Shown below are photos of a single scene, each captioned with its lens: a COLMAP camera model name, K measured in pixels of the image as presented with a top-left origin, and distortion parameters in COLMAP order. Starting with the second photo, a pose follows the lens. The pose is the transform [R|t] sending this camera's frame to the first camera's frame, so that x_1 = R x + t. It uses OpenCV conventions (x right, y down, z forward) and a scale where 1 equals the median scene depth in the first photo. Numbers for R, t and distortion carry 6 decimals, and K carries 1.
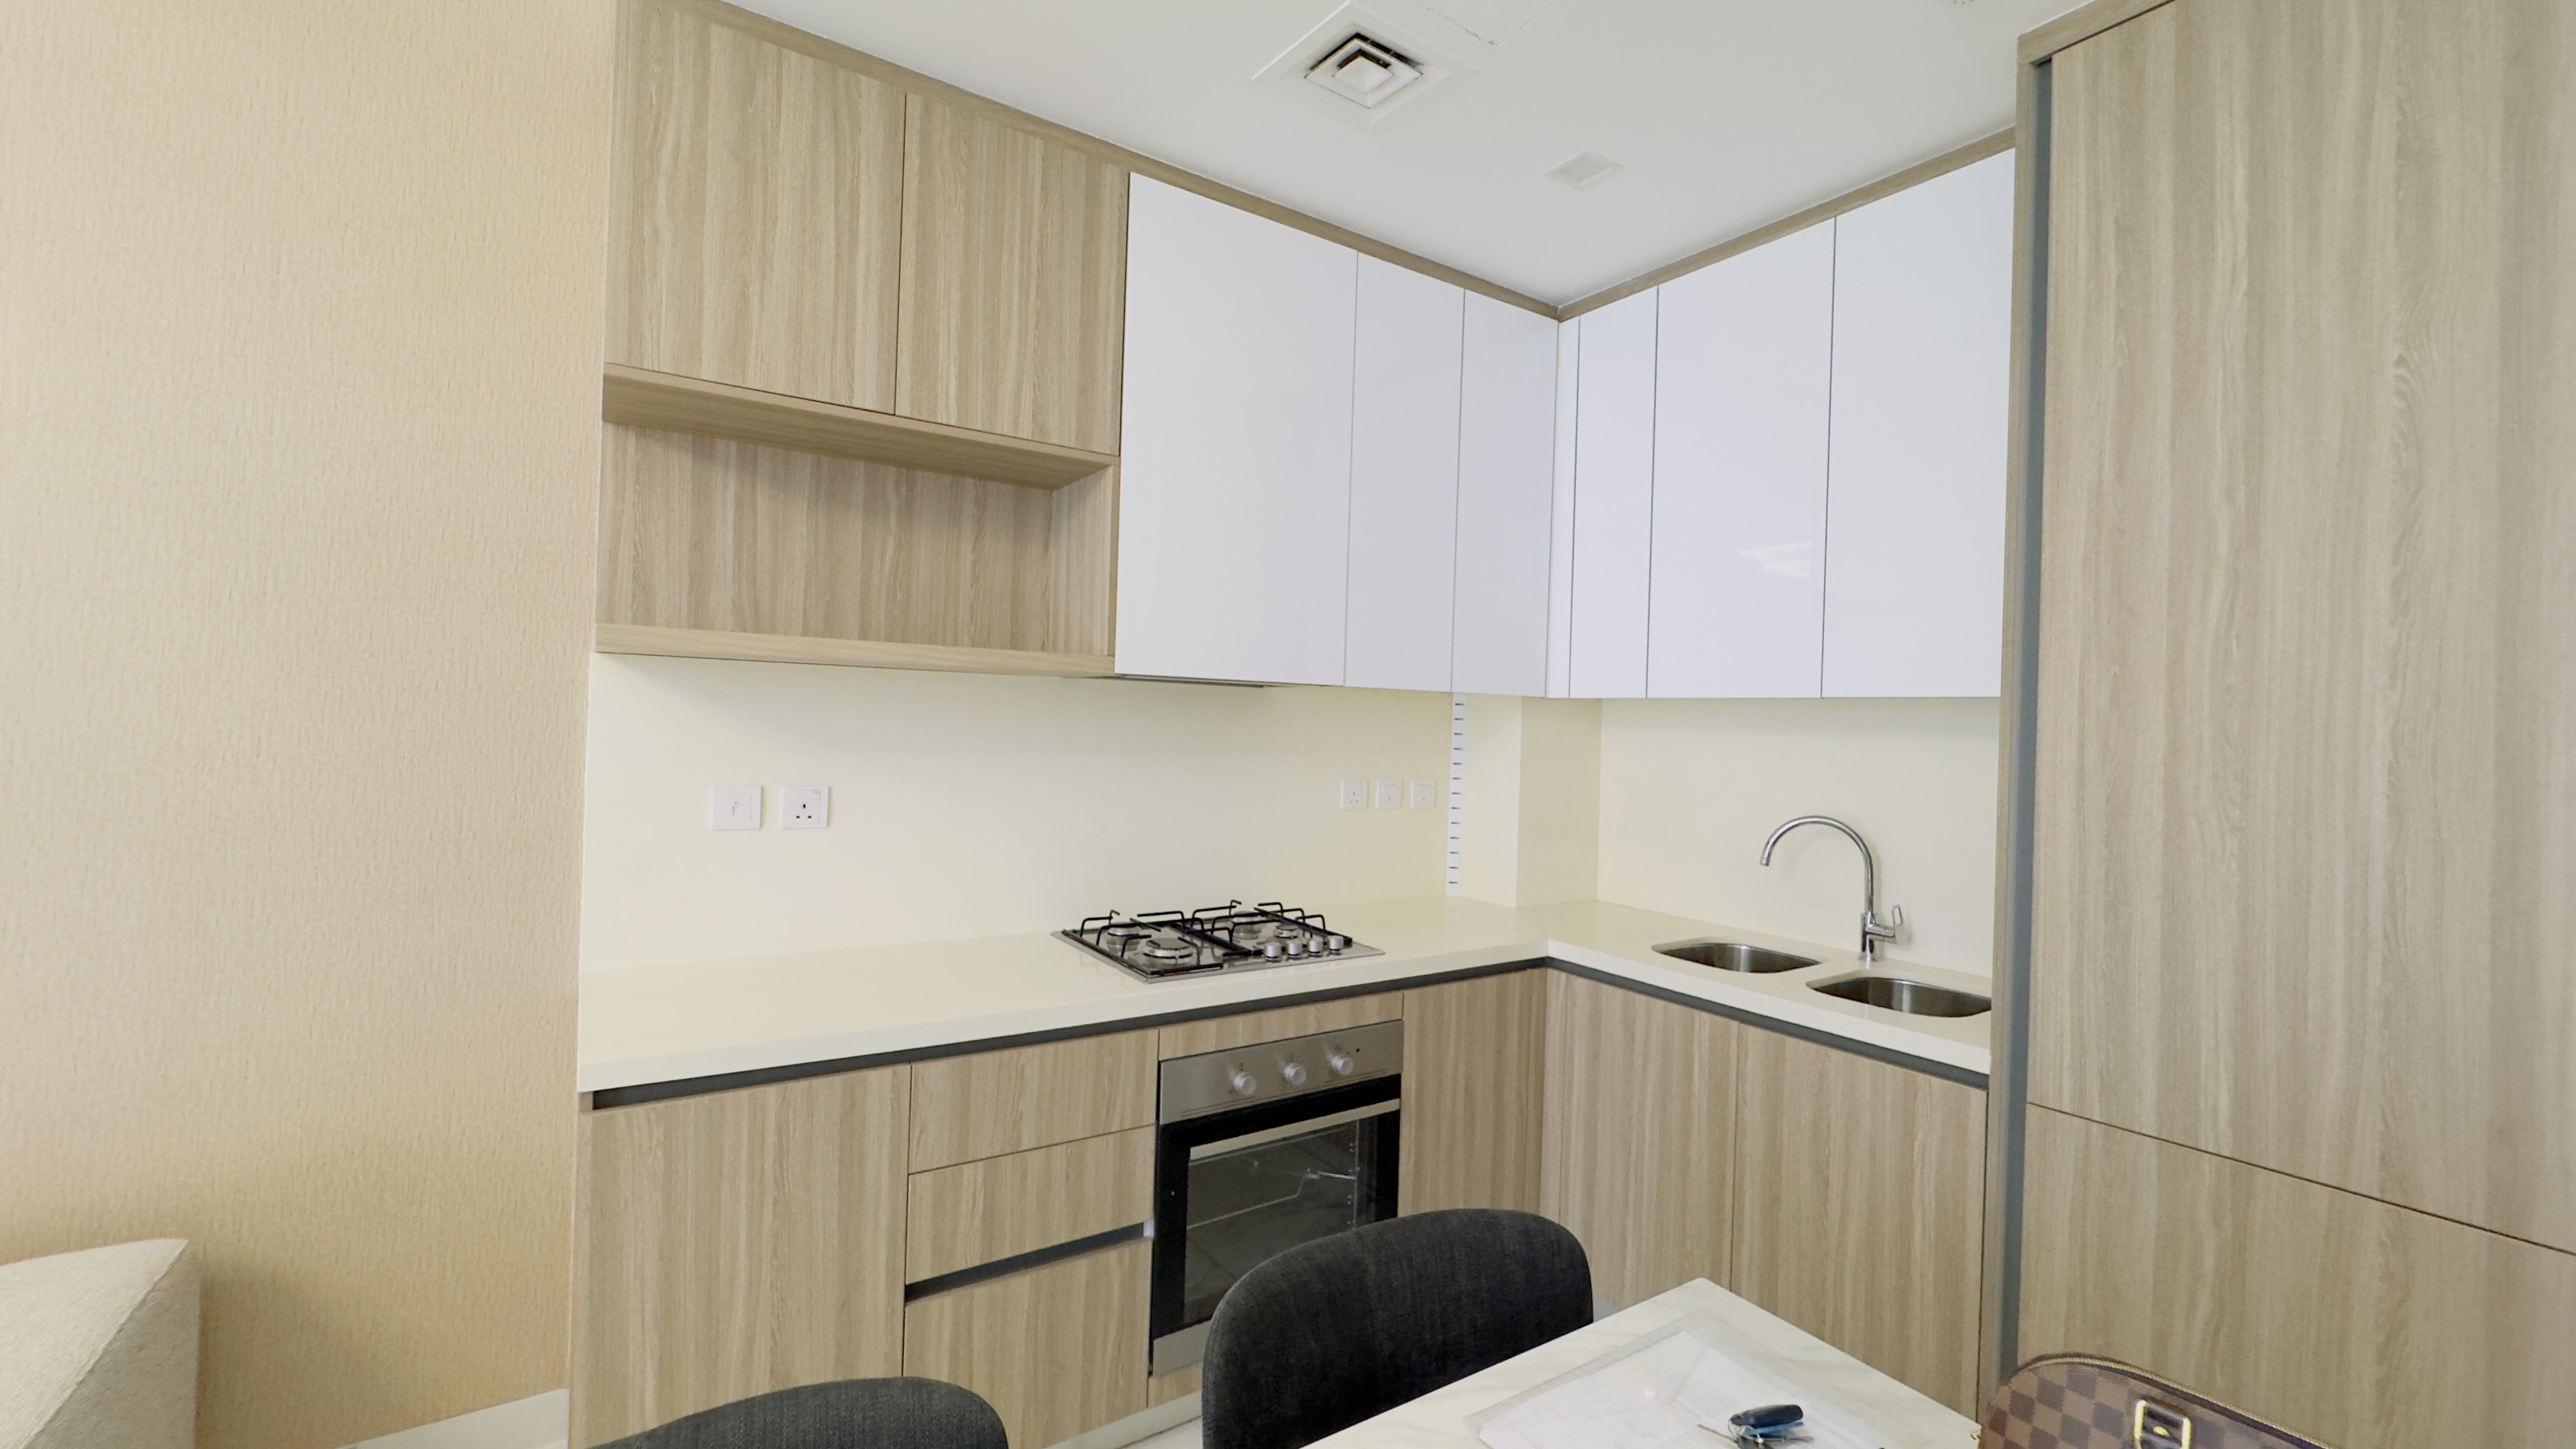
lens RADIAL K [[1047.6, 0, 1283.4], [0, 1047.6, 718.6], [0, 0, 1]] dist [-0.001776, 0.000329]
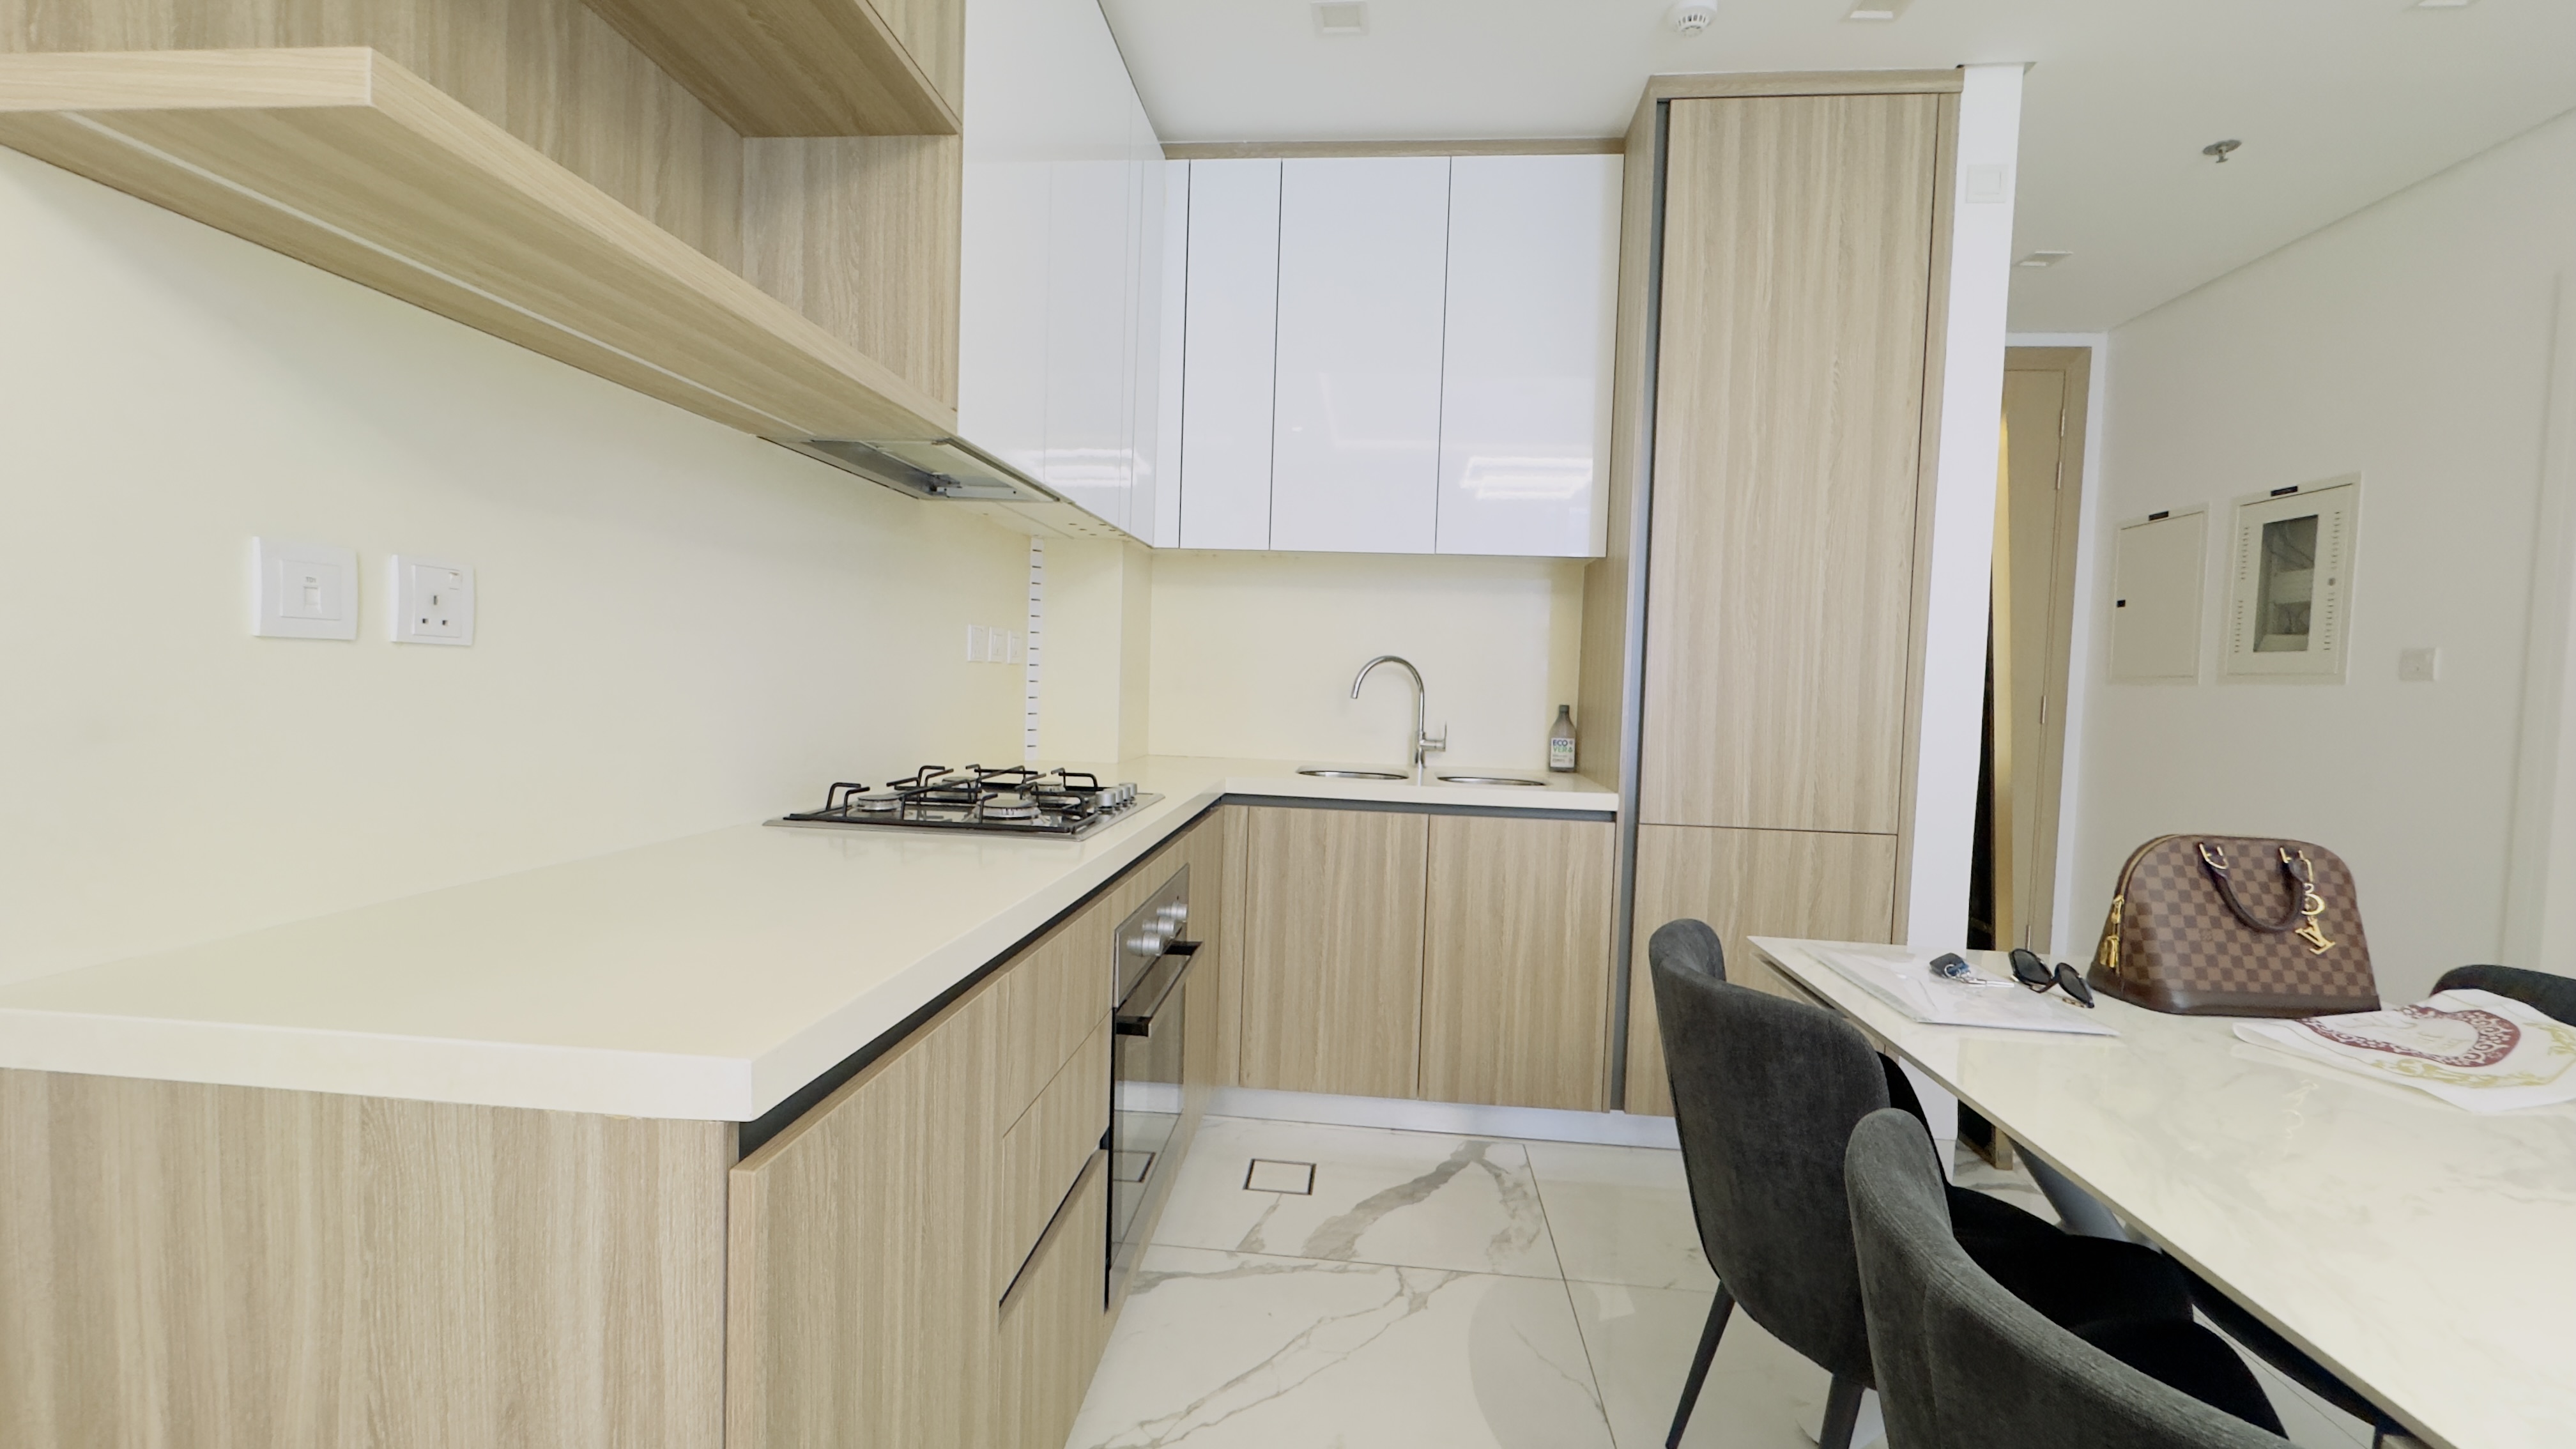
lens RADIAL K [[1046.1, 0, 1283.6], [0, 1046.1, 722.9], [0, 0, 1]] dist [0.000532, -0.000065]
pose [[0.627058, -0.043241, 0.777772, -0.729578], [-0.014556, 0.997633, 0.067200, 0.126198], [-0.778837, -0.053460, 0.624944, 0.455378]]
